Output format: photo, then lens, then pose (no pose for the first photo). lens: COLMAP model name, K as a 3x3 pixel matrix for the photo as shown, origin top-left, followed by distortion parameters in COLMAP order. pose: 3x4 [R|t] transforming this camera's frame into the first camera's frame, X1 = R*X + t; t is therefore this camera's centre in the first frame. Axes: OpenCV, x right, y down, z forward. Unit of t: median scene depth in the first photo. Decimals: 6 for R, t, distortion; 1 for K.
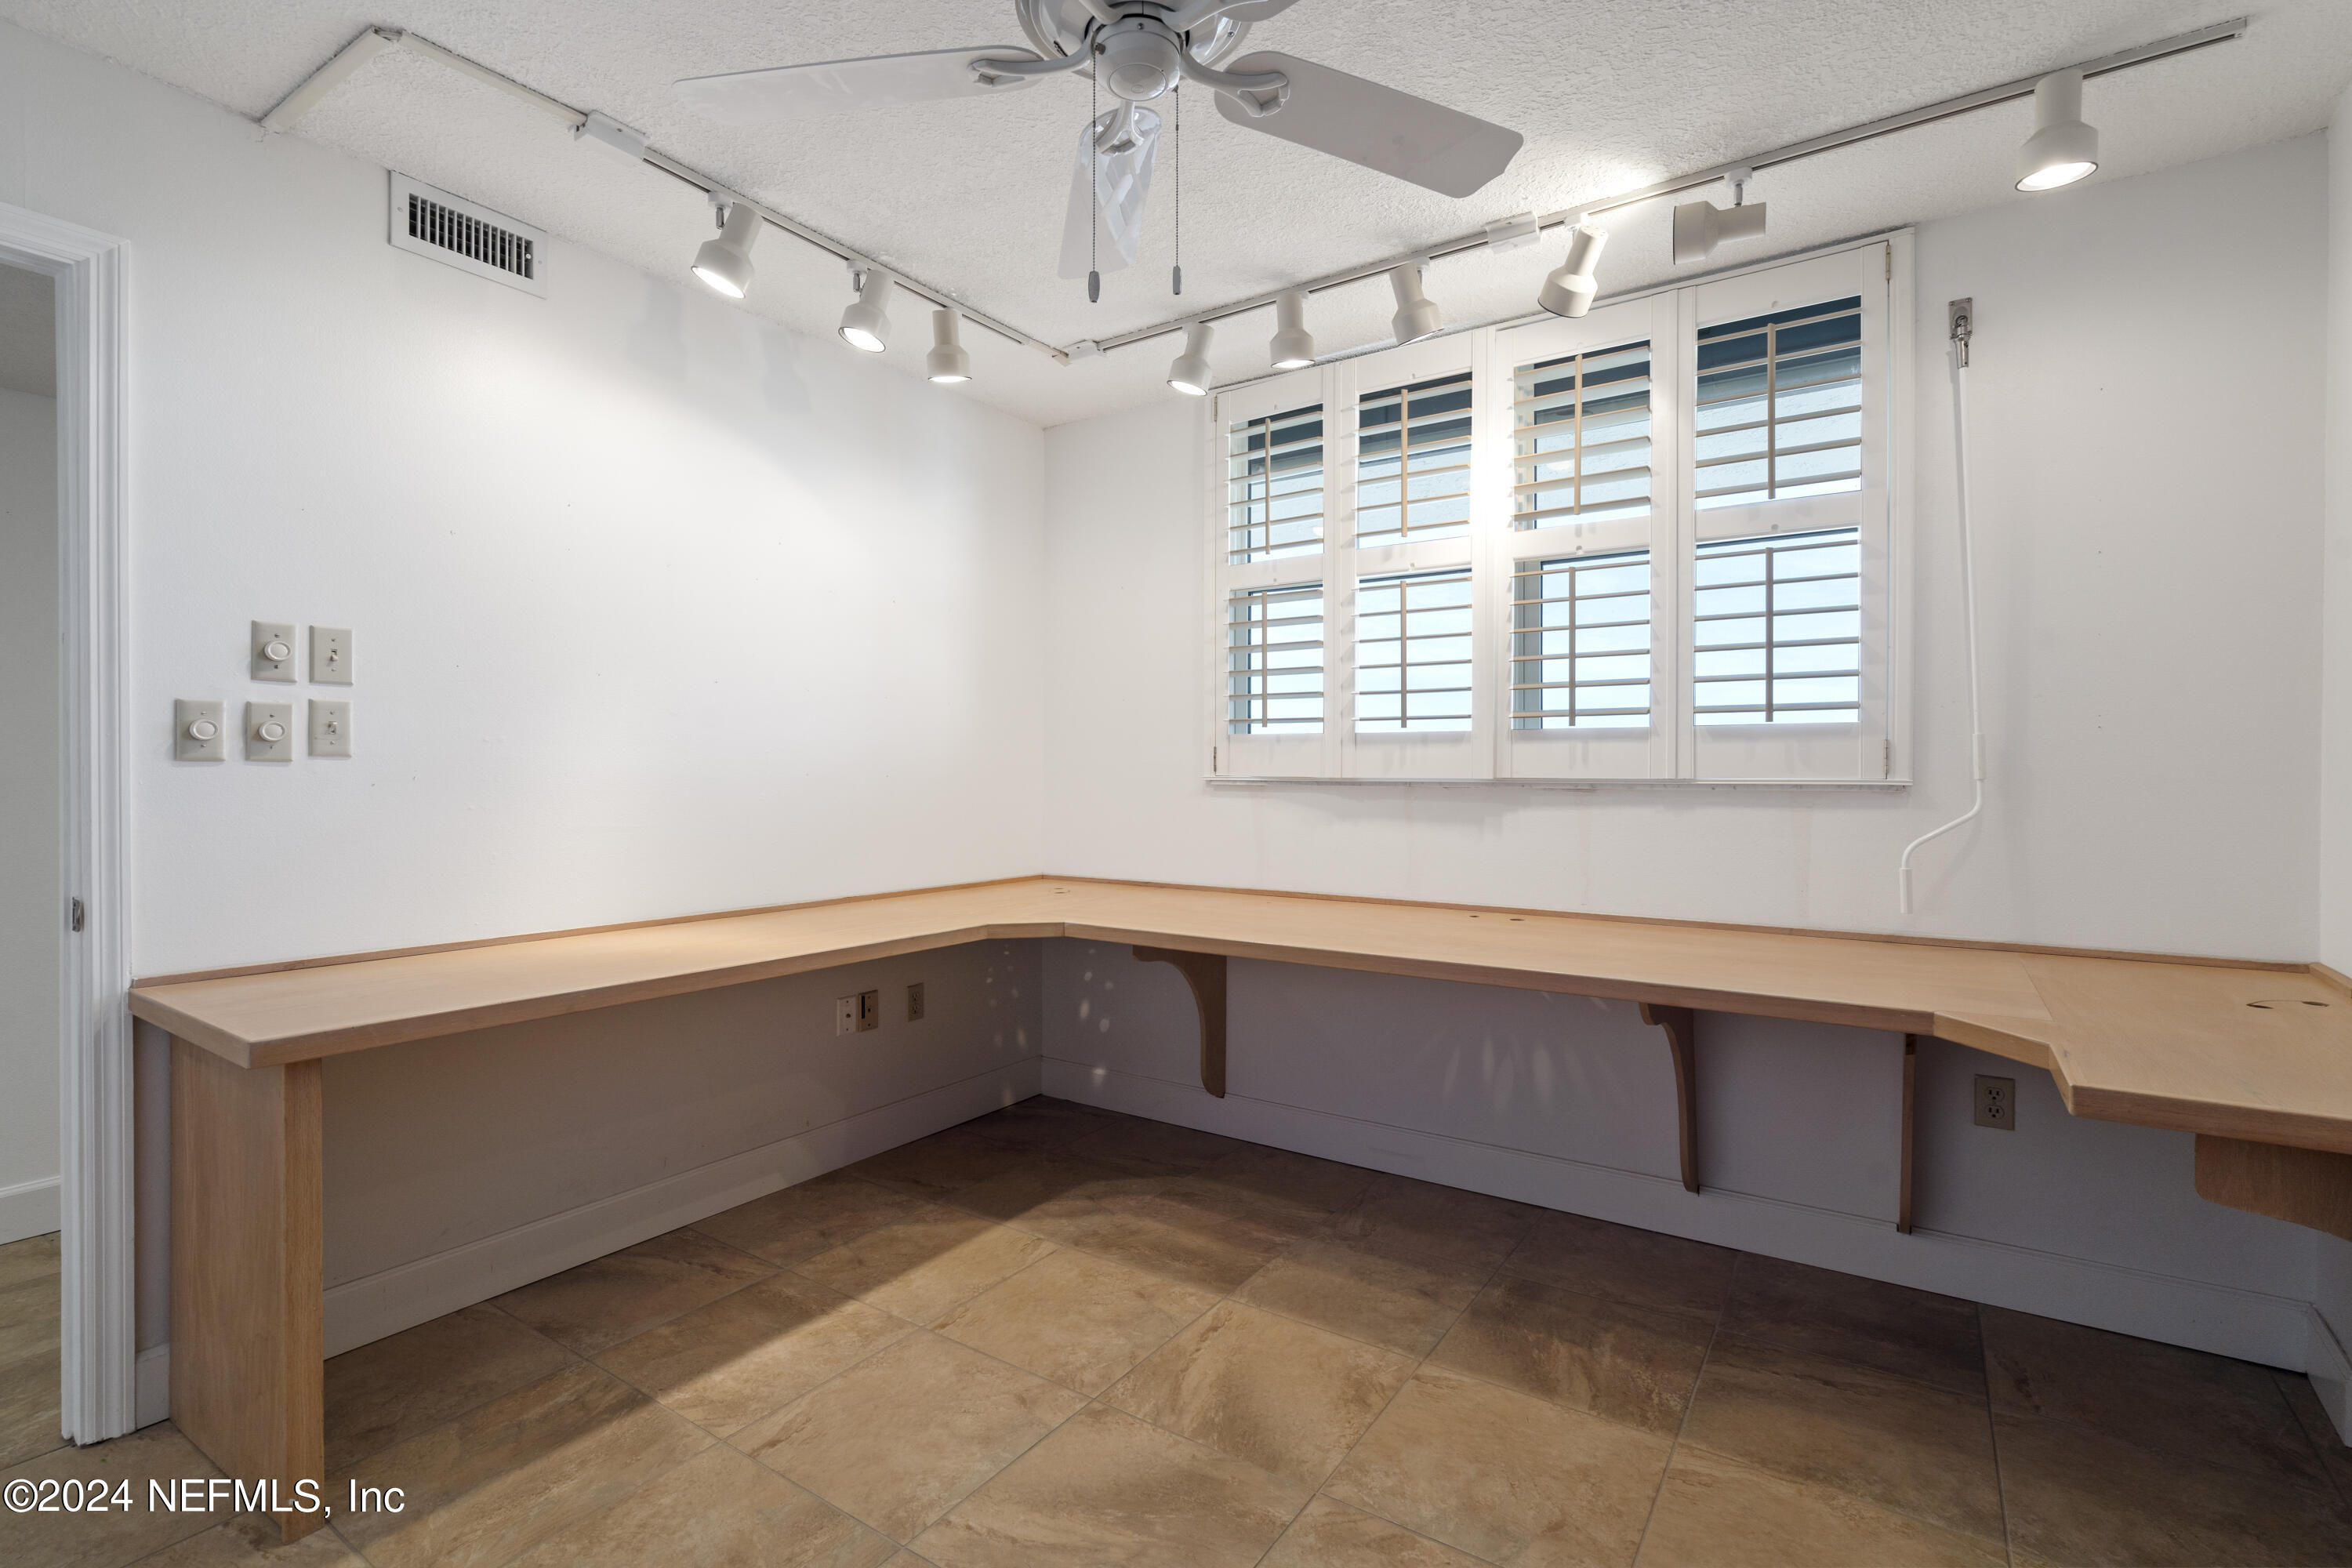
lens RADIAL K [[1073.6, 0, 1173.5], [0, 1073.6, 772.4], [0, 0, 1]] dist [0.000730, 0.000194]
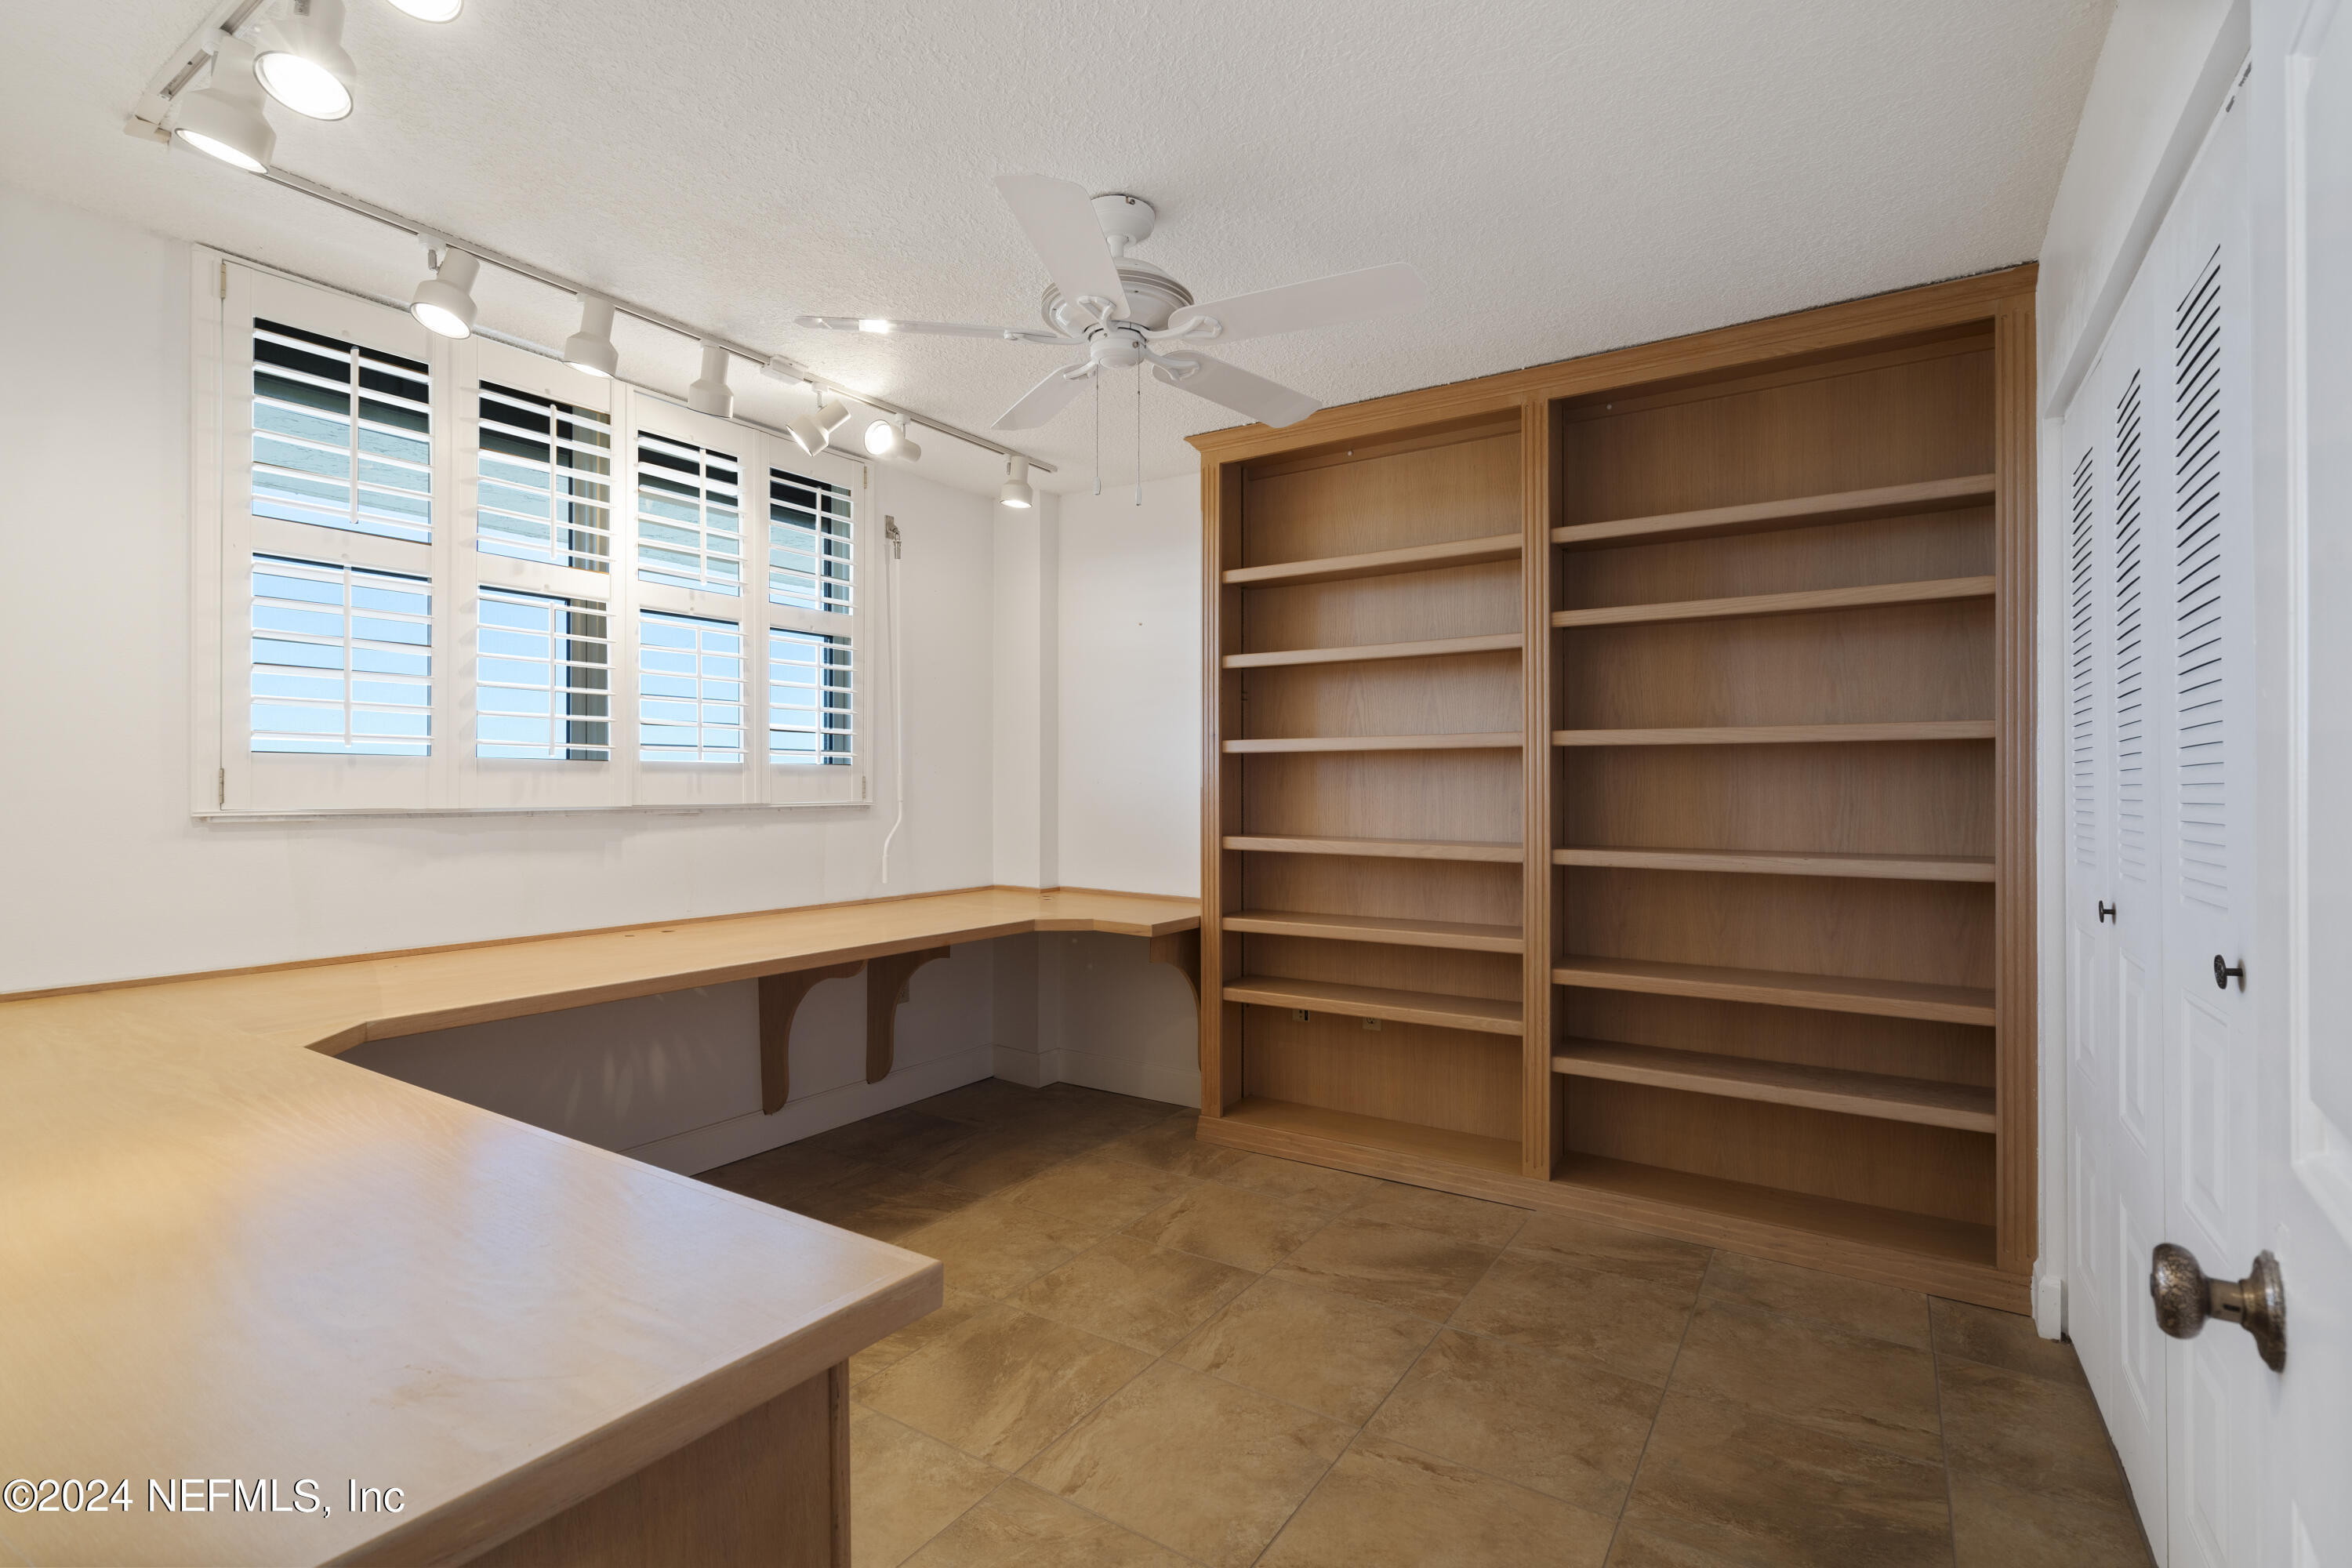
lens RADIAL K [[1095.7, 0, 1176.0], [0, 1095.7, 784.0], [0, 0, 1]] dist [-0.001519, 0.000052]
pose [[-0.016150, 0.004609, 0.999859, -0.924886], [0.005488, 0.999975, -0.004521, -0.009729], [-0.999855, 0.005414, -0.016175, 0.541871]]
